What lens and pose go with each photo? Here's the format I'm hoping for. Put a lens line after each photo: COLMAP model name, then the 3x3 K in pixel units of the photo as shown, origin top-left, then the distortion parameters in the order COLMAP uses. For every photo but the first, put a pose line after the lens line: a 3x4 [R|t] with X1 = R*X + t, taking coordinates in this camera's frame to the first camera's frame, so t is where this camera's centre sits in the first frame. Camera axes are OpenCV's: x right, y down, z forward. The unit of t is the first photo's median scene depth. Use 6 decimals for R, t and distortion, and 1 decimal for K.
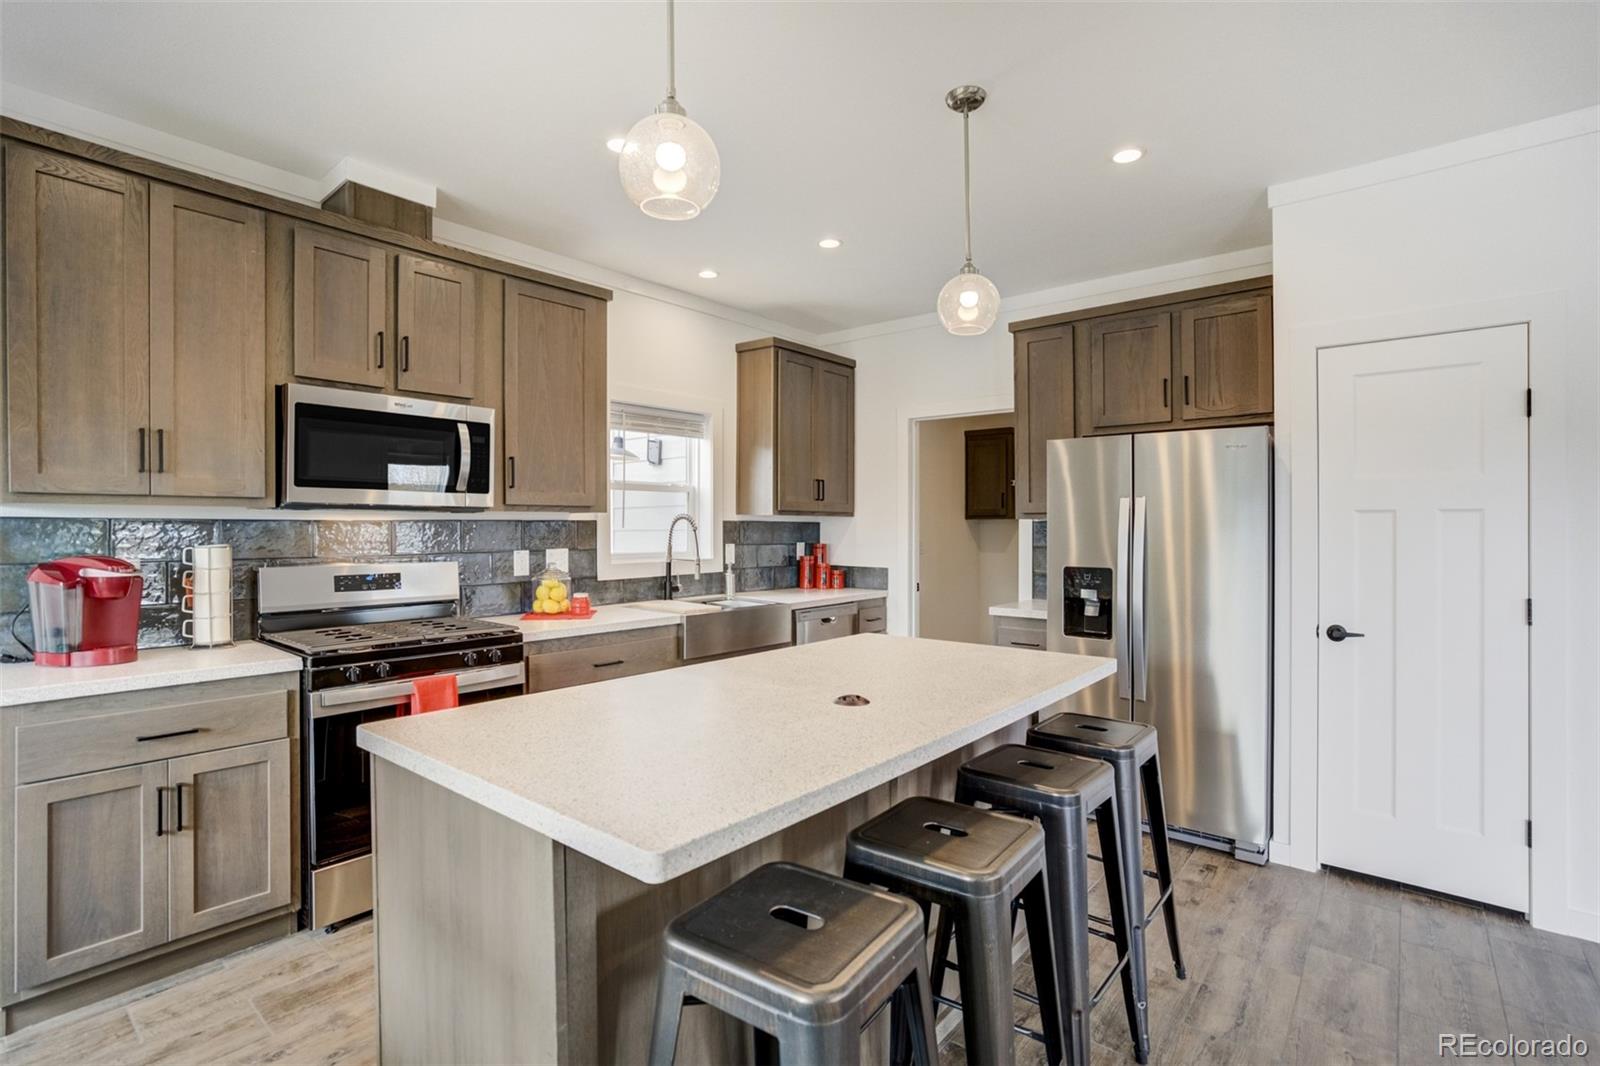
lens RADIAL K [[764.0, 0, 784.5], [0, 764.0, 527.0], [0, 0, 1]] dist [-0.002878, -0.000034]
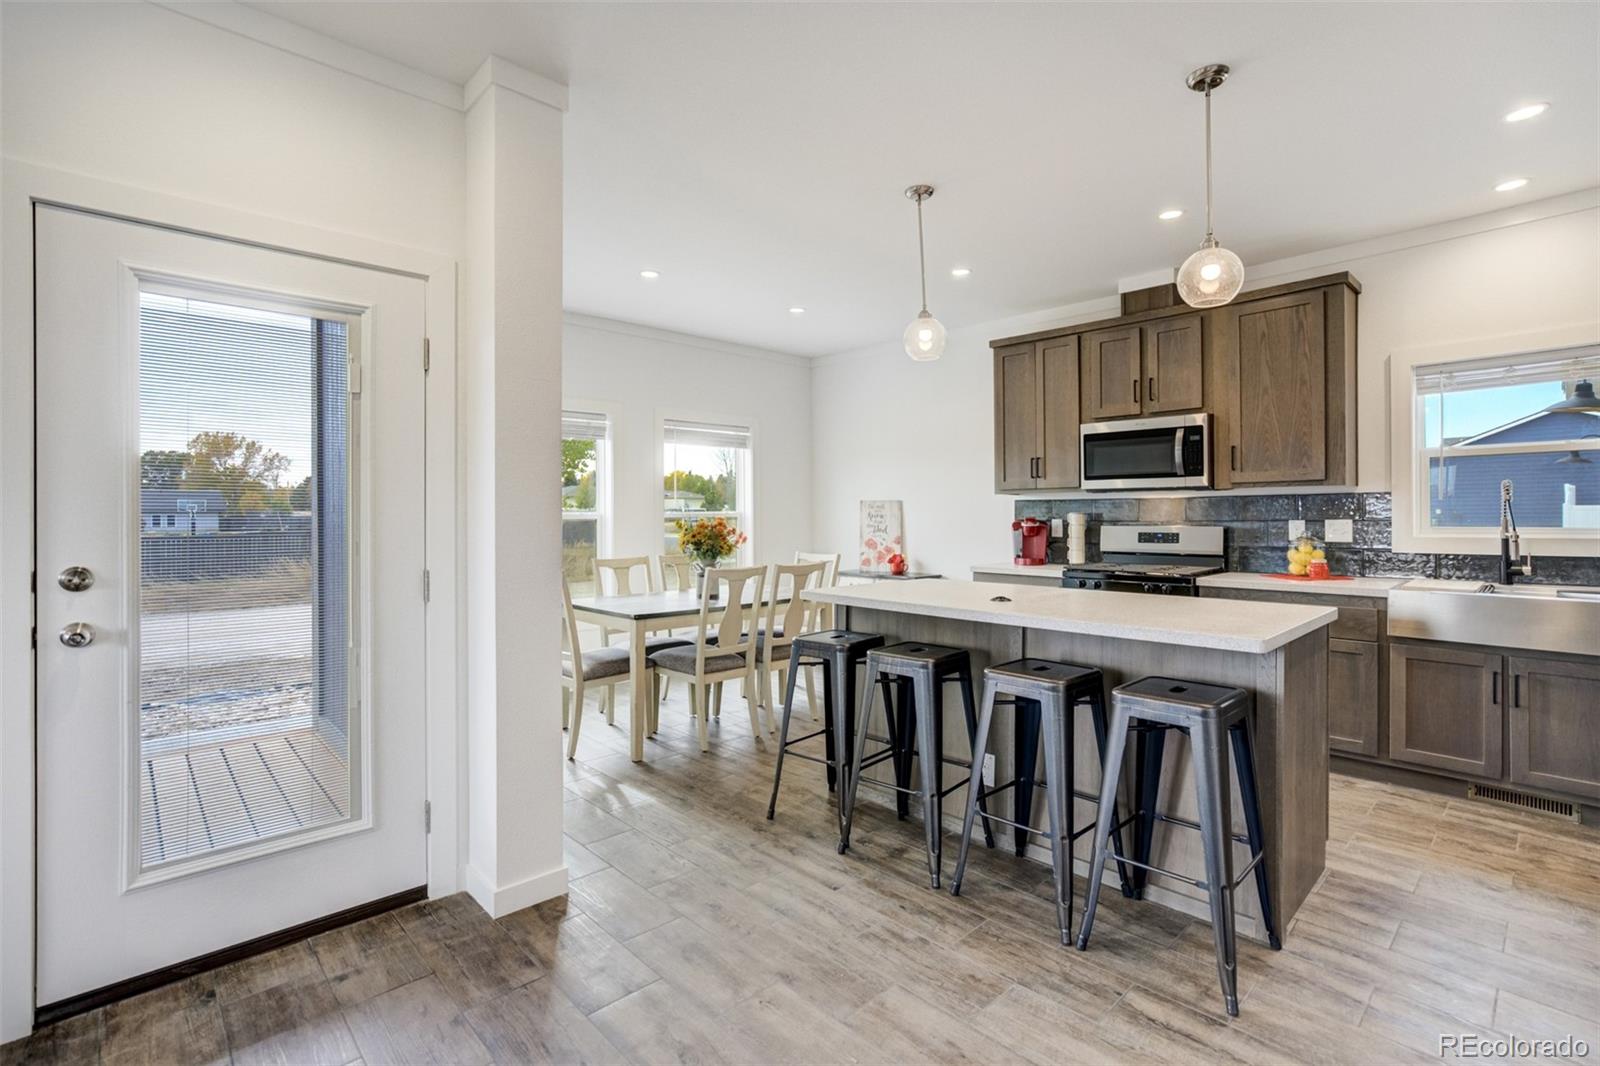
lens RADIAL K [[743.9, 0, 811.1], [0, 743.9, 521.2], [0, 0, 1]] dist [-0.055920, 0.027423]
pose [[-0.111001, 0.005302, -0.993806, 1.017064], [0.002594, 0.999984, 0.005045, 0.029334], [0.993817, -0.002017, -0.111013, 0.464657]]
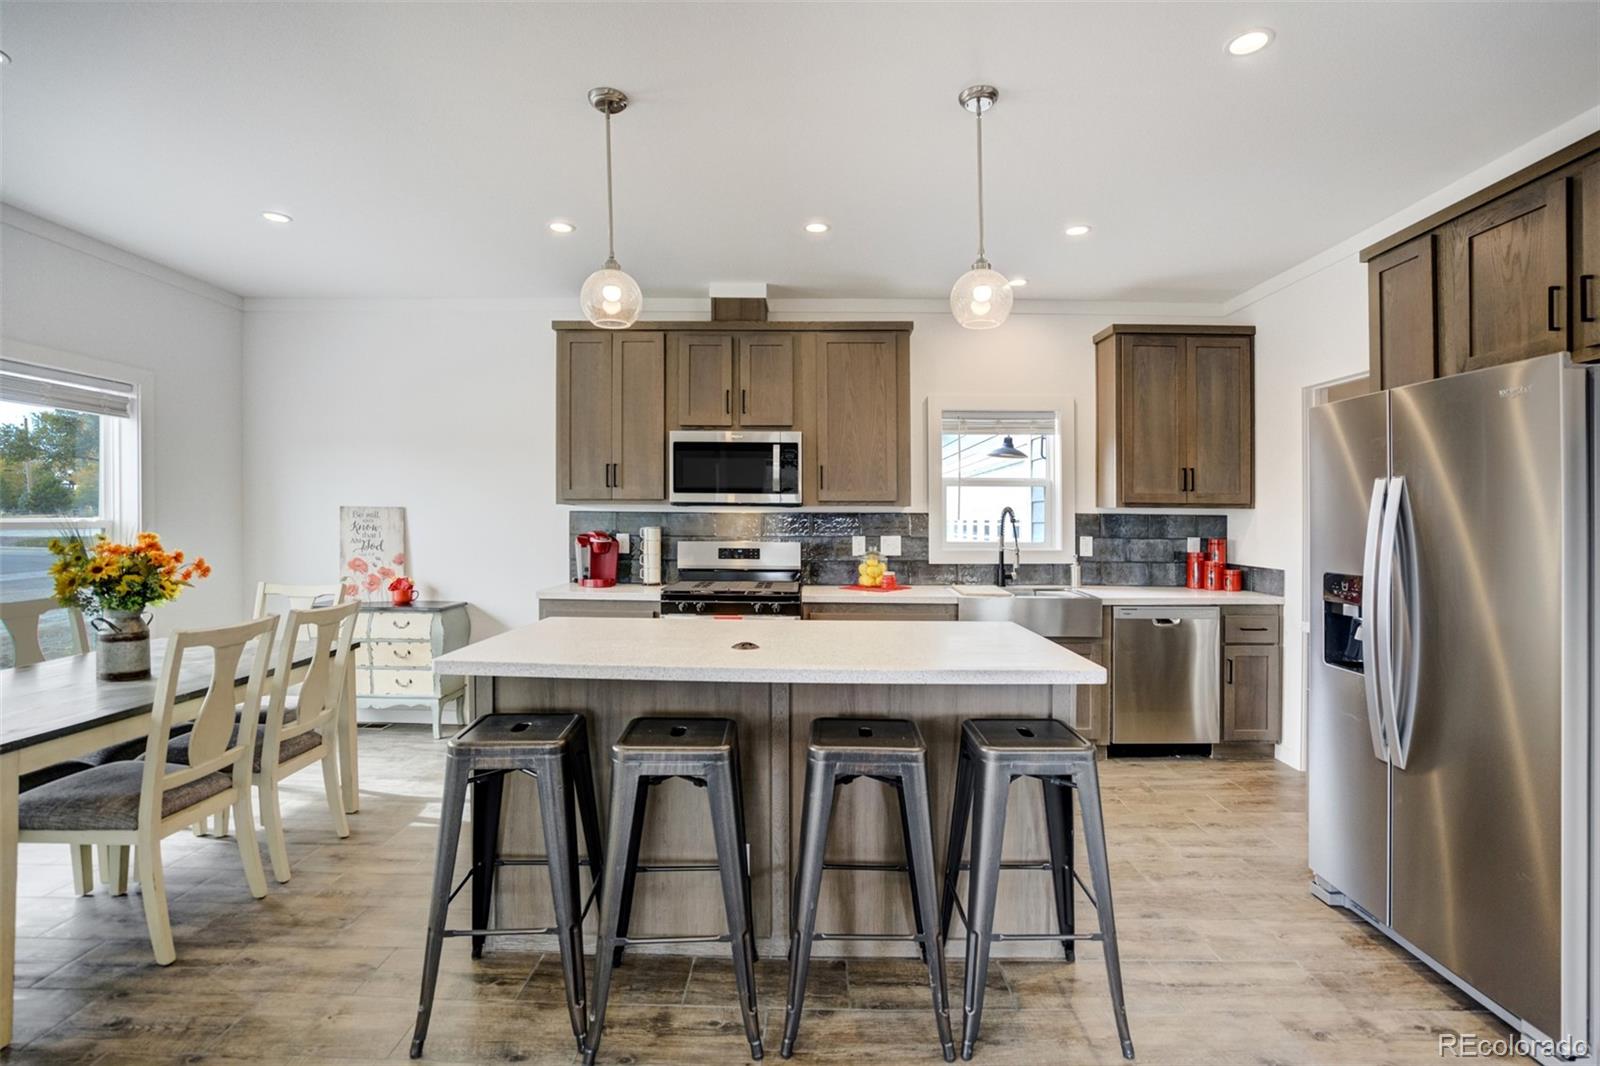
lens RADIAL K [[730.0, 0, 812.9], [0, 730.0, 524.6], [0, 0, 1]] dist [-0.056824, 0.018989]
pose [[0.639071, 0.006910, -0.769116, 0.667358], [-0.007047, 0.999970, 0.003128, 0.009145], [0.769115, 0.003421, 0.639101, 0.183523]]
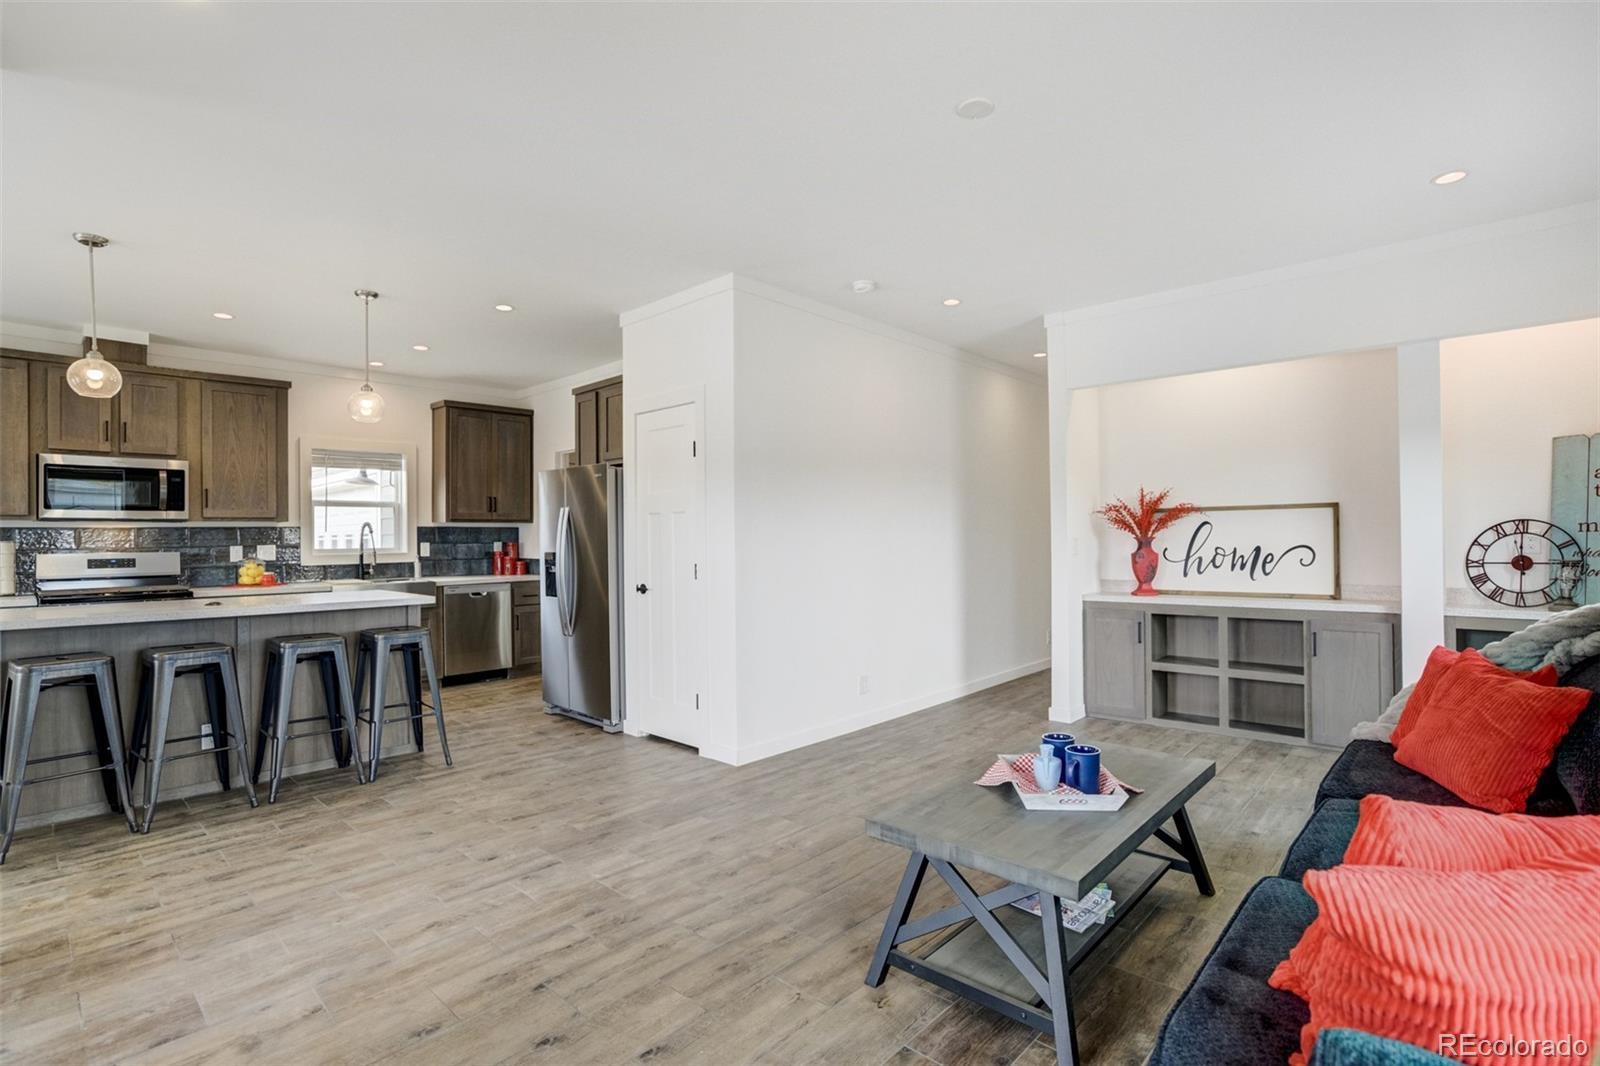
lens RADIAL K [[759.8, 0, 797.1], [0, 759.8, 515.7], [0, 0, 1]] dist [-0.068692, 0.031071]
pose [[0.998207, -0.015312, -0.057865, 1.102420], [0.013598, 0.999460, -0.029897, 0.035481], [0.058291, 0.029057, 0.997877, -0.567772]]
